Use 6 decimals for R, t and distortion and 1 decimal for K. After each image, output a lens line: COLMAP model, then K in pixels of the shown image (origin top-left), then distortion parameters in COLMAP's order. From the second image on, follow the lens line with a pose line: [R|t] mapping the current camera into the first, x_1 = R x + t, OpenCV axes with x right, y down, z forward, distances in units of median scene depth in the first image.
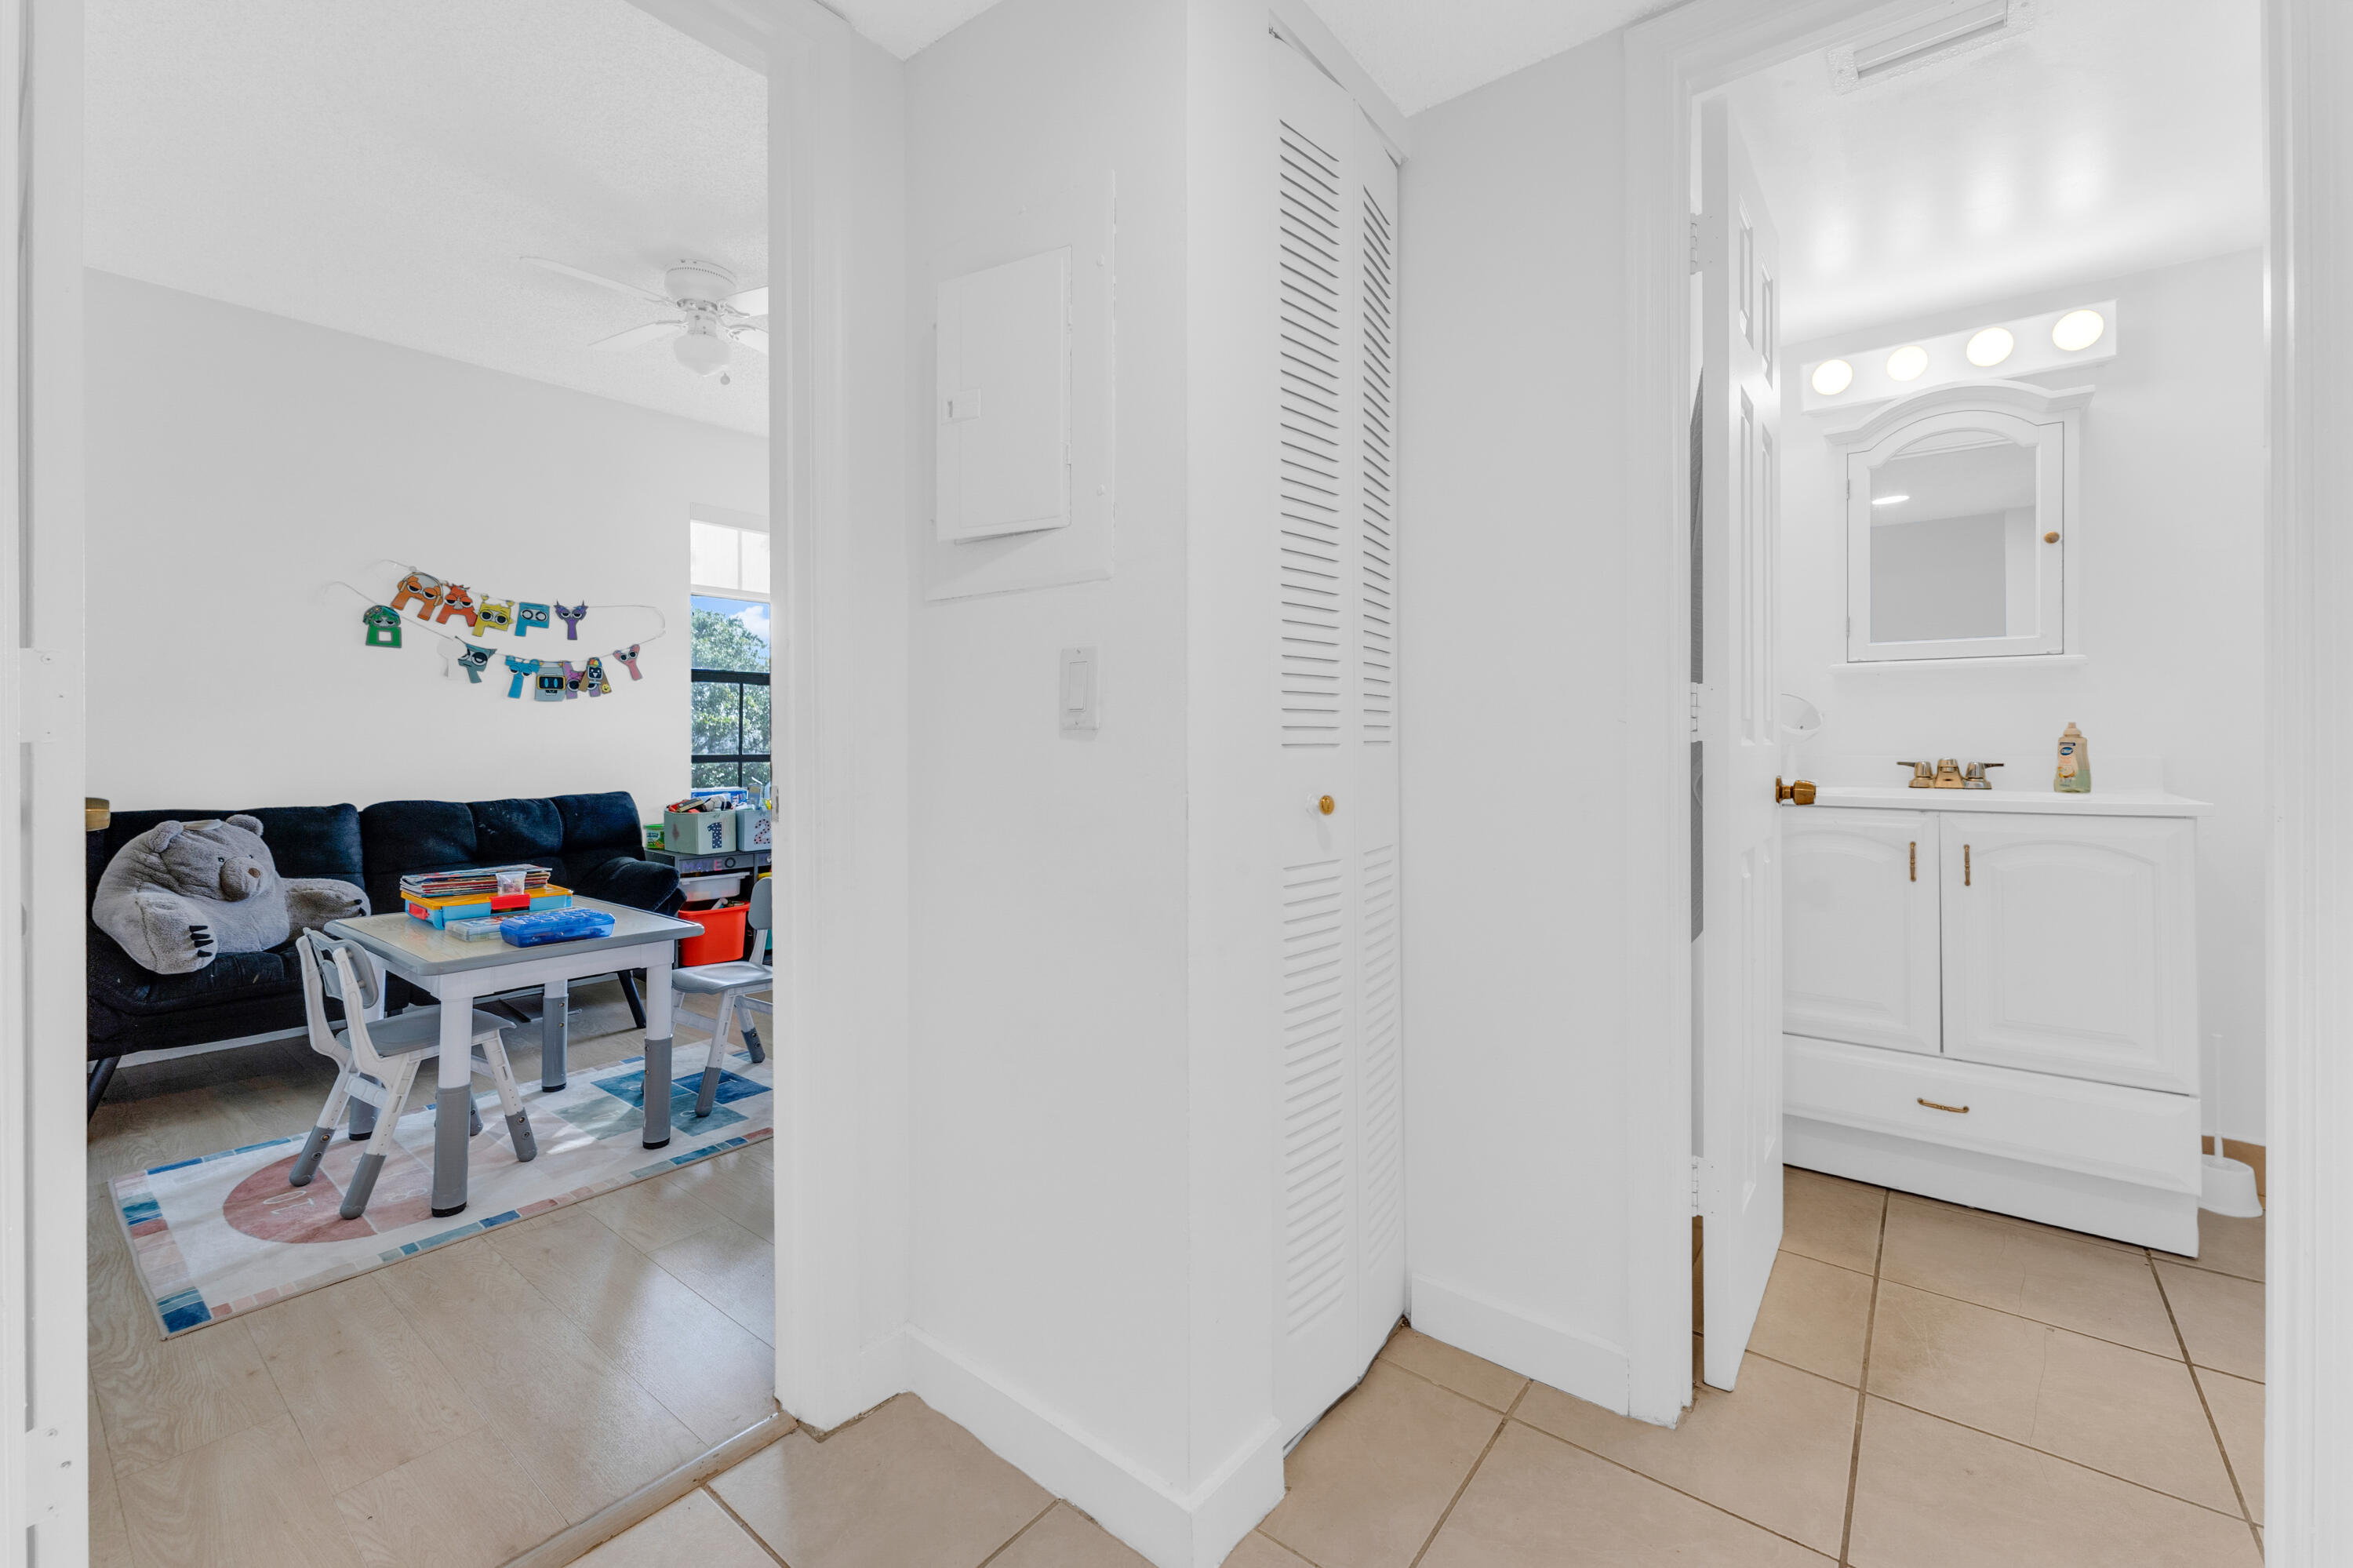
lens RADIAL K [[971.5, 0, 1160.0], [0, 971.5, 734.0], [0, 0, 1]] dist [0.000426, -0.000209]
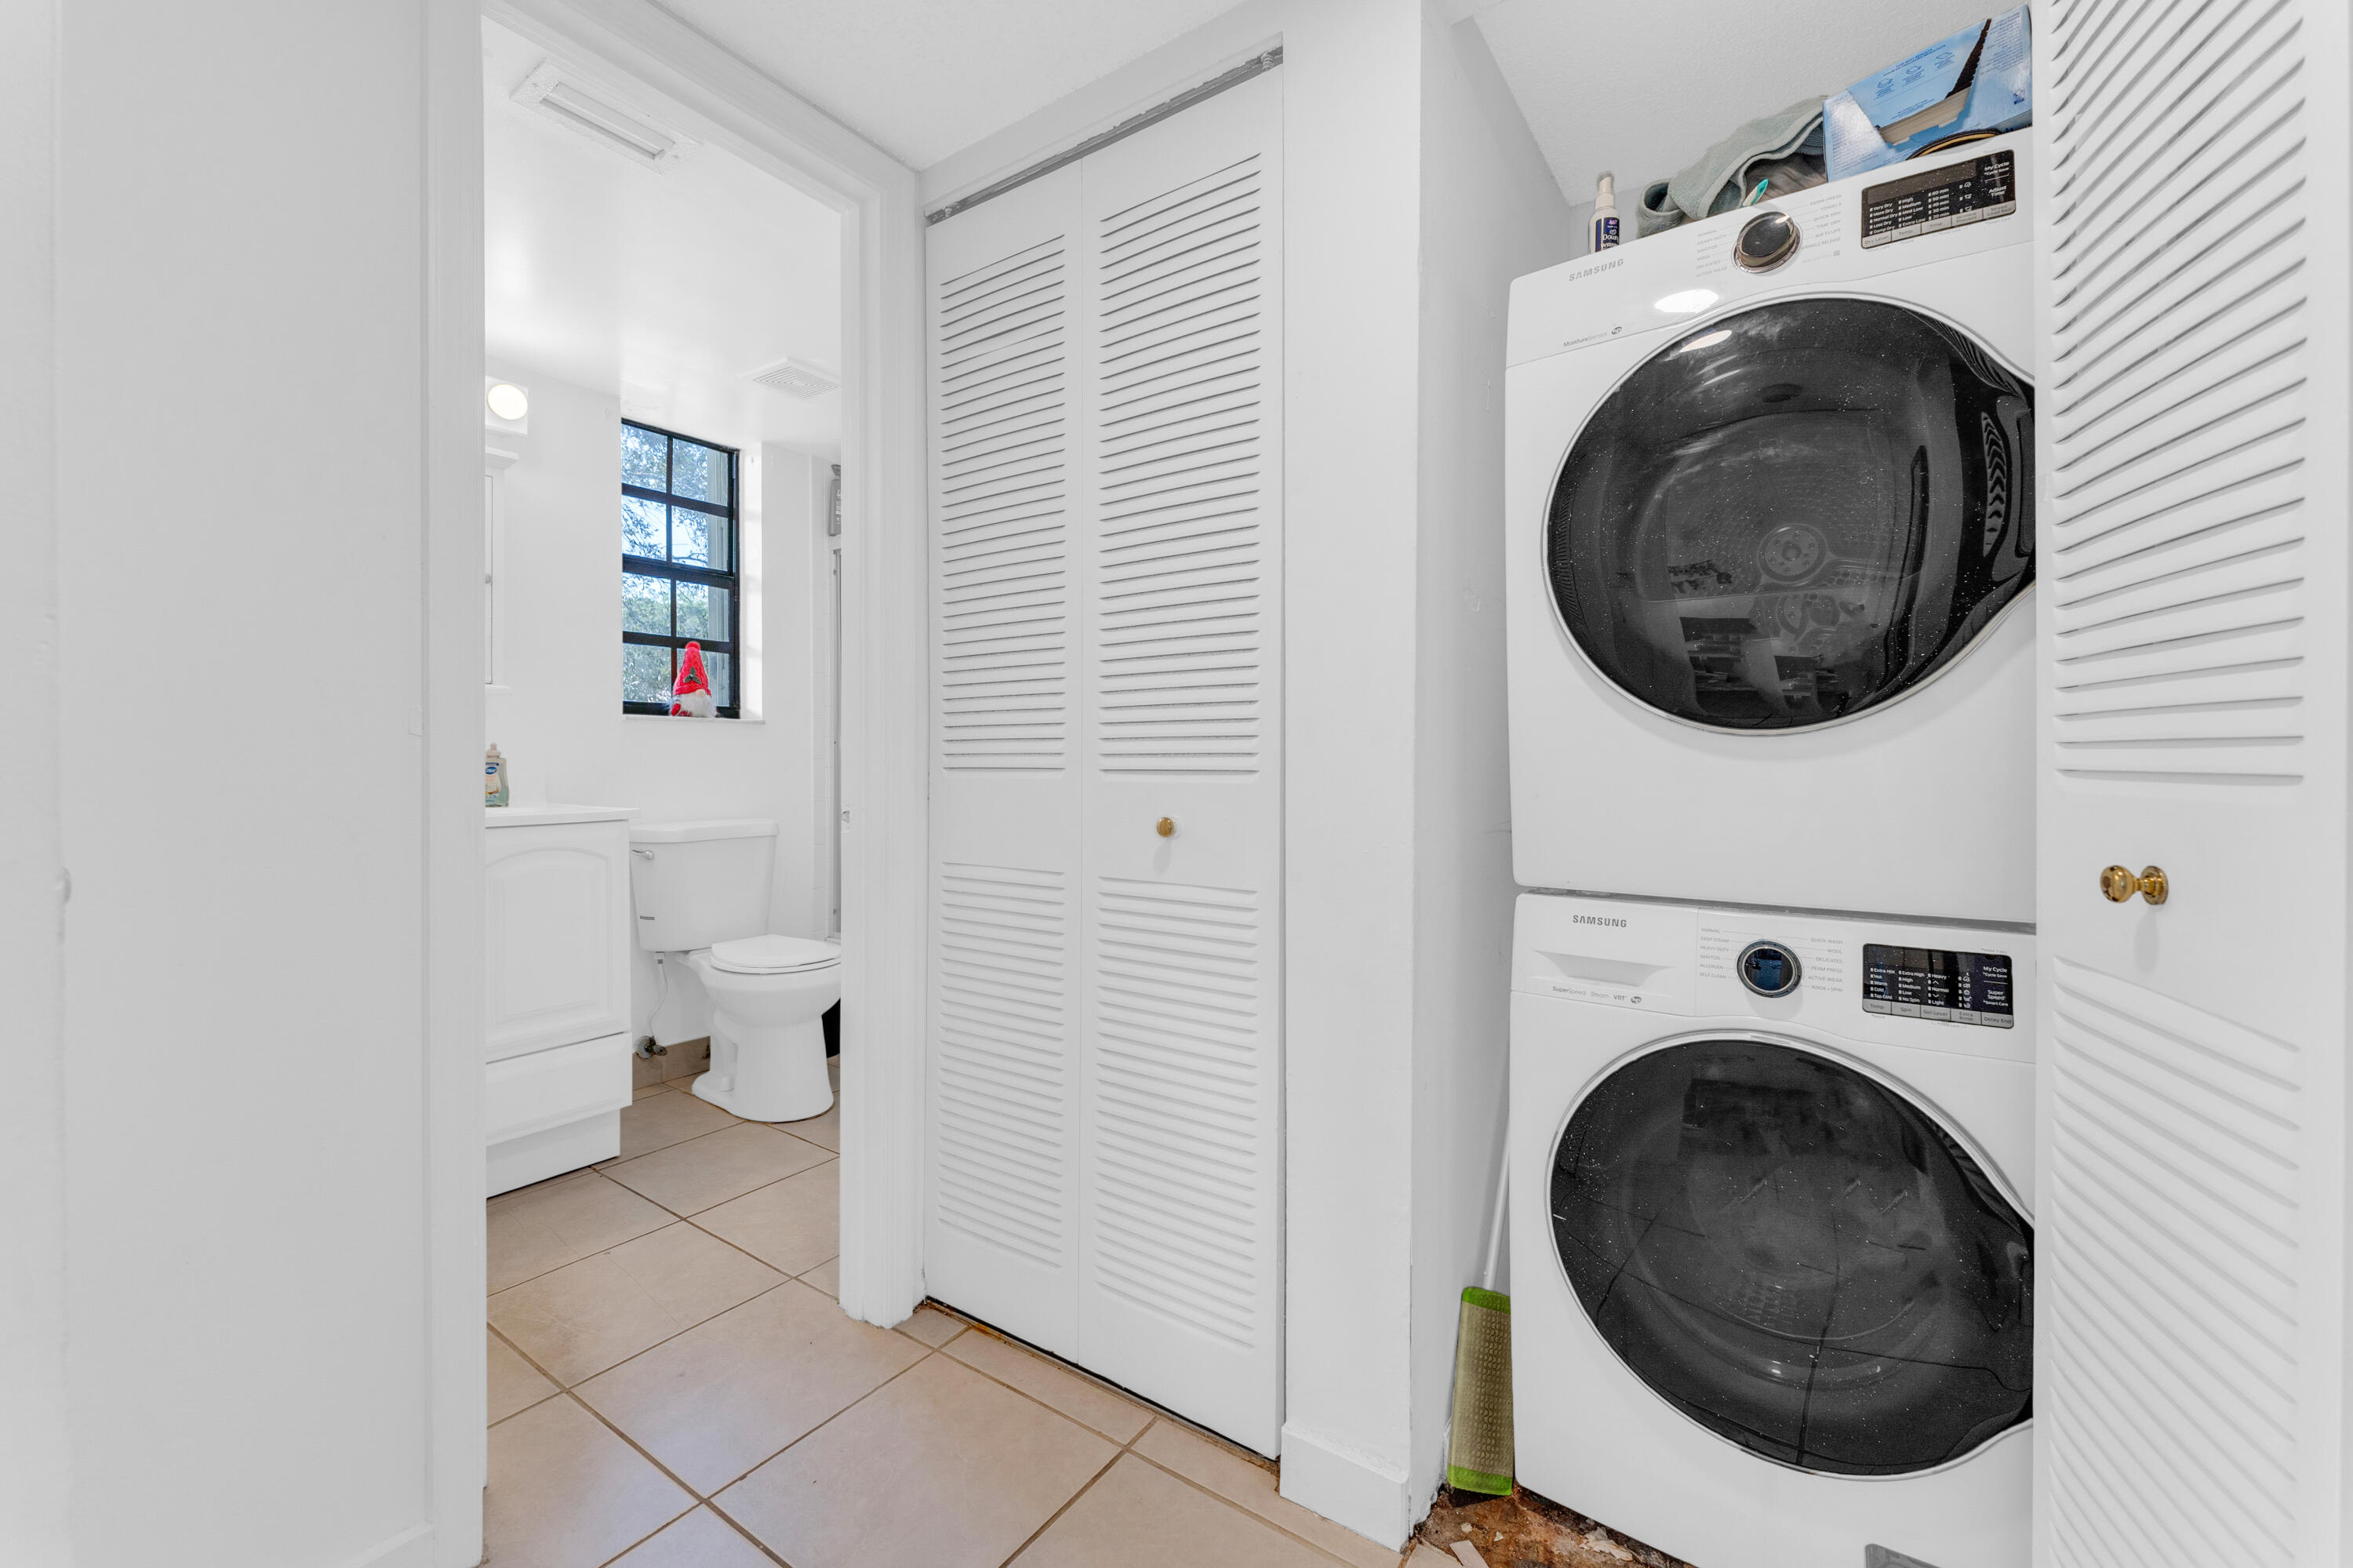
lens RADIAL K [[955.7, 0, 1167.1], [0, 955.7, 767.3], [0, 0, 1]] dist [0.002242, -0.000241]
pose [[-0.071176, -0.008648, 0.997426, -0.228272], [-0.005212, 0.999952, 0.008298, 0.000554], [-0.997450, -0.004608, -0.071218, 0.298353]]
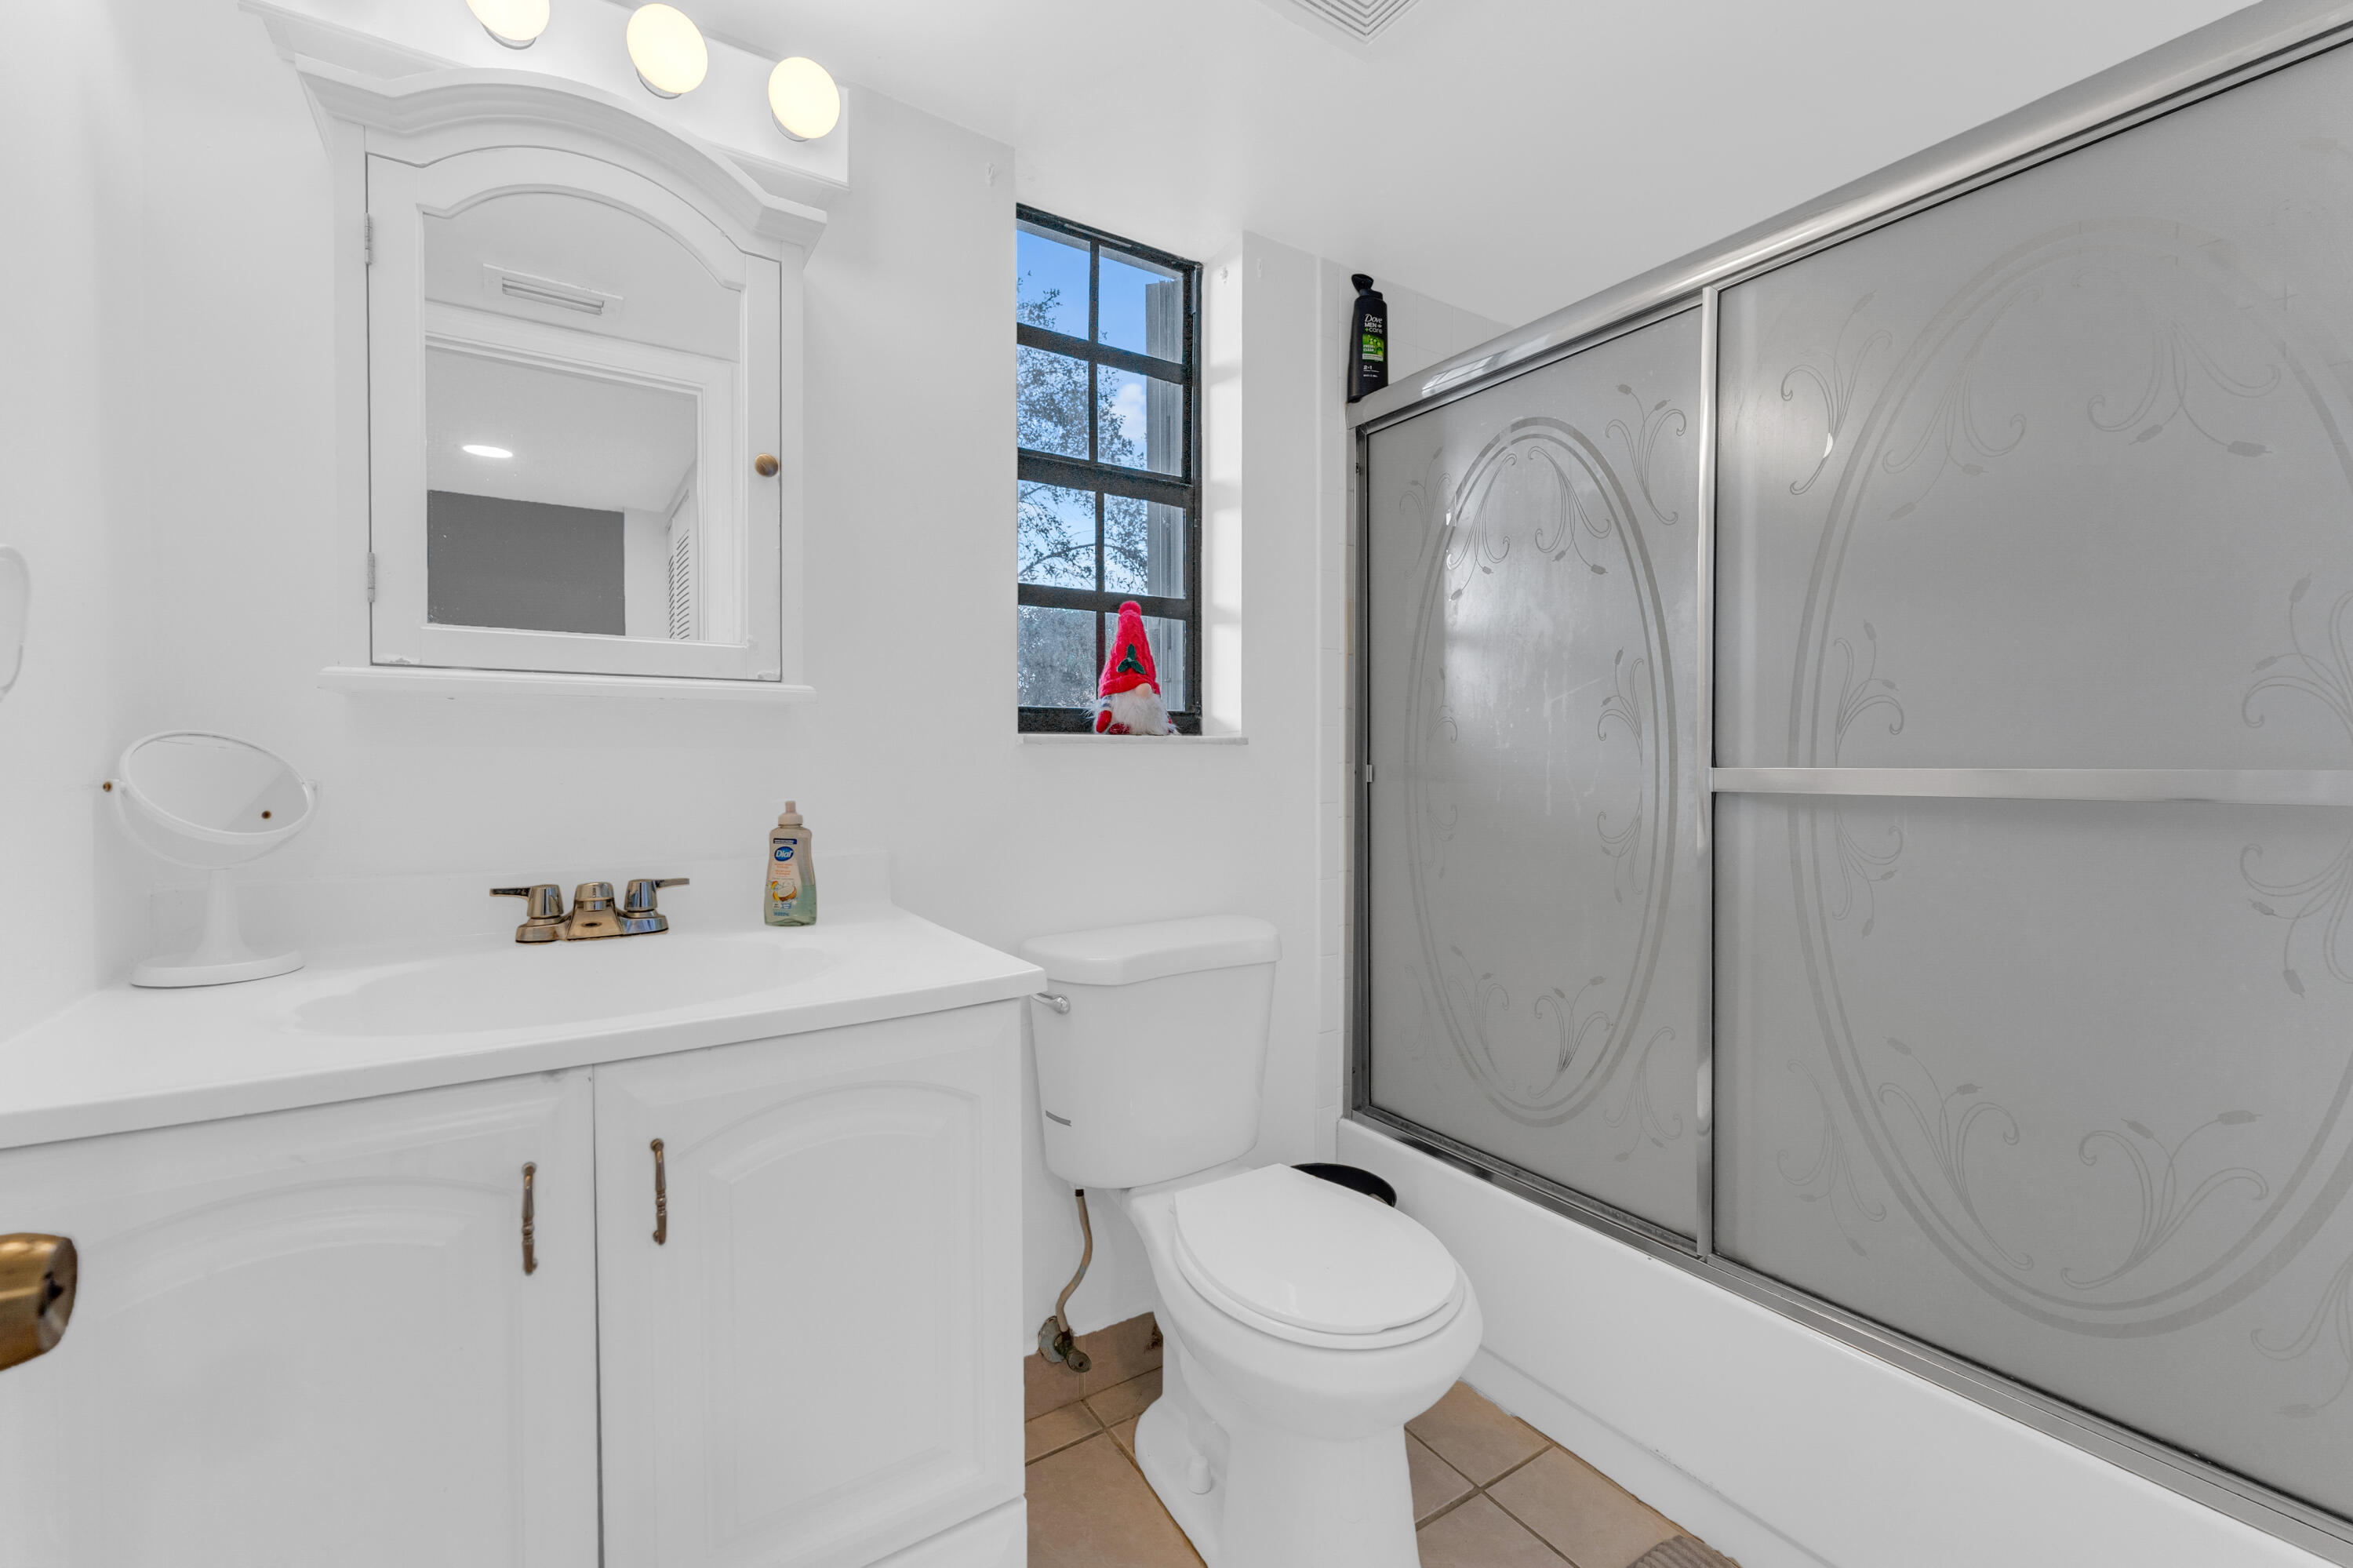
lens RADIAL K [[955.7, 0, 1167.1], [0, 955.7, 767.3], [0, 0, 1]] dist [0.002242, -0.000241]
pose [[0.310395, -0.012011, 0.950532, 0.474772], [-0.002829, 0.999904, 0.013559, -0.040684], [-0.950604, -0.006898, 0.310331, 0.616348]]
